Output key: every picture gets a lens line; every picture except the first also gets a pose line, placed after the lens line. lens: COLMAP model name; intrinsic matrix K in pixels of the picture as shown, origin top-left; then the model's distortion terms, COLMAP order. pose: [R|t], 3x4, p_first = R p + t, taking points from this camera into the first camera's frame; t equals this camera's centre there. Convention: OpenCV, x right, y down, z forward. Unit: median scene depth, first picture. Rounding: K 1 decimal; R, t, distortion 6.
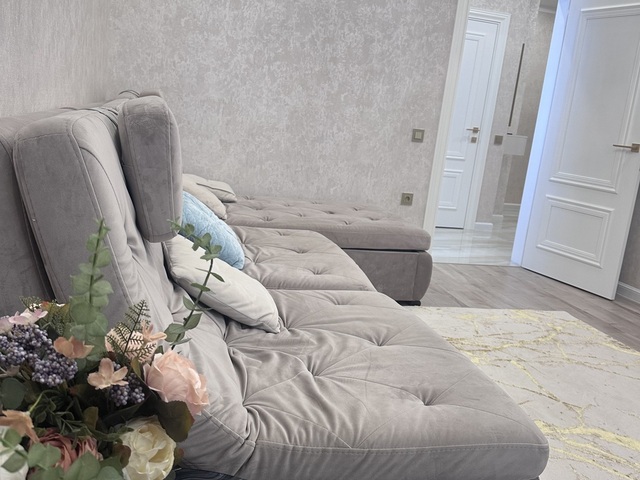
lens RADIAL K [[596.5, 0, 320.0], [0, 596.5, 240.0], [0, 0, 1]] dist [0.167739, -0.352354]
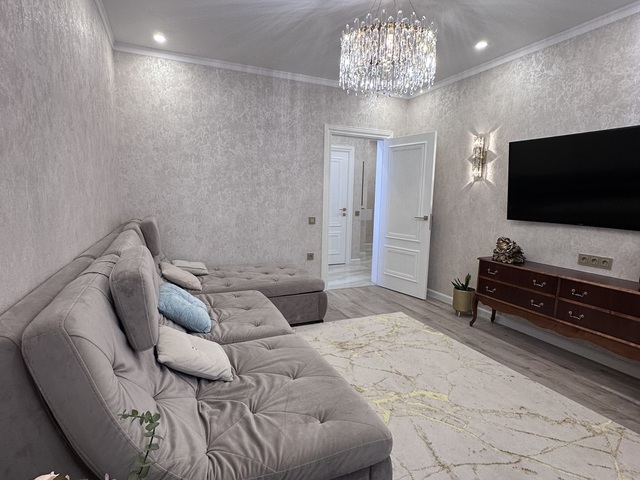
lens RADIAL K [[341.8, 0, 320.0], [0, 341.8, 240.0], [0, 0, 1]] dist [0.001891, 0.000397]
pose [[0.982300, -0.108437, 0.152734, 0.037546], [0.118234, 0.991373, -0.056568, -0.082692], [-0.145282, 0.073625, 0.986647, 0.009606]]
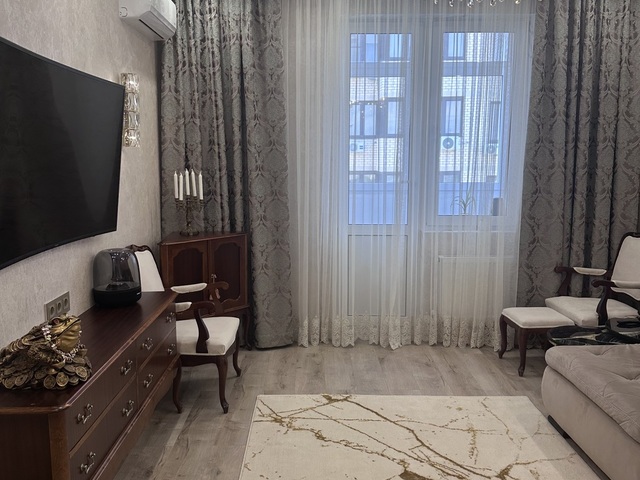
lens RADIAL K [[594.7, 0, 316.0], [0, 594.7, 235.9], [0, 0, 1]] dist [0.183617, -0.342278]
pose [[-0.964216, -0.137238, 0.226833, 0.349576], [-0.050212, 0.934640, 0.352033, -0.415887], [-0.260320, 0.328046, -0.908086, 1.481862]]
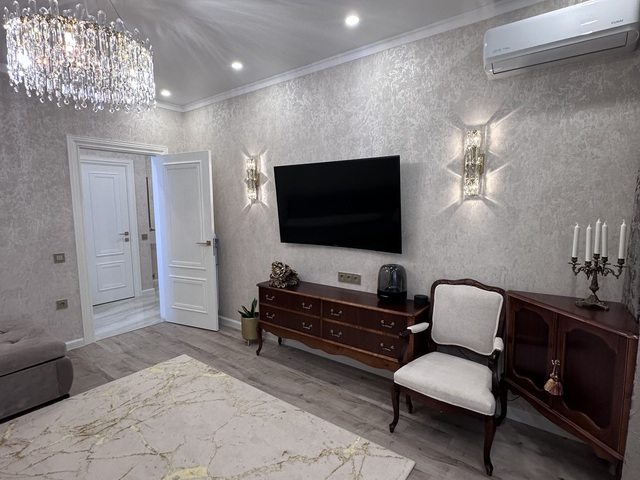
lens RADIAL K [[341.8, 0, 320.0], [0, 341.8, 240.0], [0, 0, 1]] dist [0.001891, 0.000397]
pose [[0.783155, -0.182852, 0.594335, 0.249424], [0.222235, 0.974967, 0.007118, -0.126951], [-0.580758, 0.126508, 0.804186, 0.038652]]
